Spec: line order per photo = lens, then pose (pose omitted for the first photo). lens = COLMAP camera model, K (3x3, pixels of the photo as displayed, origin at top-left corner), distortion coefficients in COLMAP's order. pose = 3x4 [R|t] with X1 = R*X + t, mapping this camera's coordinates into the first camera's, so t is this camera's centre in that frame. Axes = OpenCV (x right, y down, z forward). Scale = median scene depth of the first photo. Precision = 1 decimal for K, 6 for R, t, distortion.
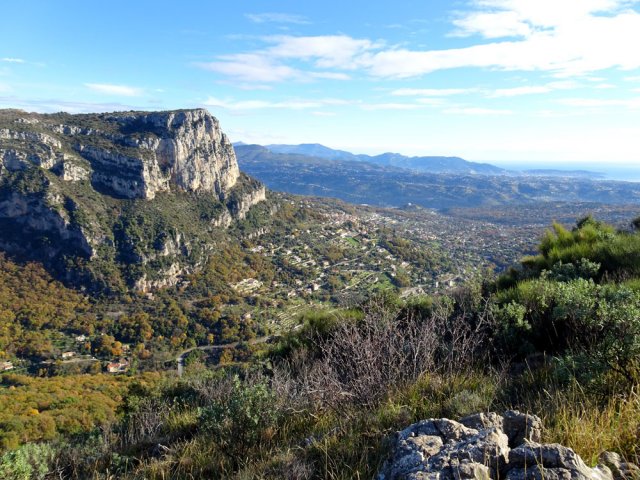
lens RADIAL K [[453.8, 0, 320.7], [0, 453.8, 243.3], [0, 0, 1]] dist [0.003145, -0.003465]
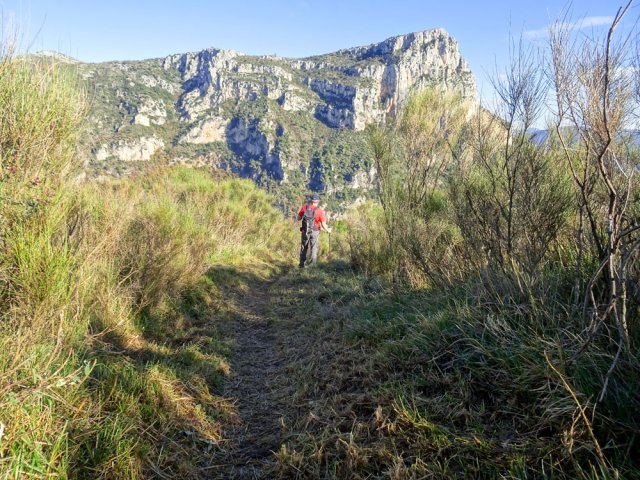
lens RADIAL K [[453.8, 0, 322.7], [0, 453.8, 244.9], [0, 0, 1]] dist [0.003145, -0.003465]
pose [[0.791725, 0.135649, -0.595626, 0.132049], [-0.120656, 0.990550, 0.065210, 0.075237], [0.598844, 0.020237, 0.800610, 0.227119]]
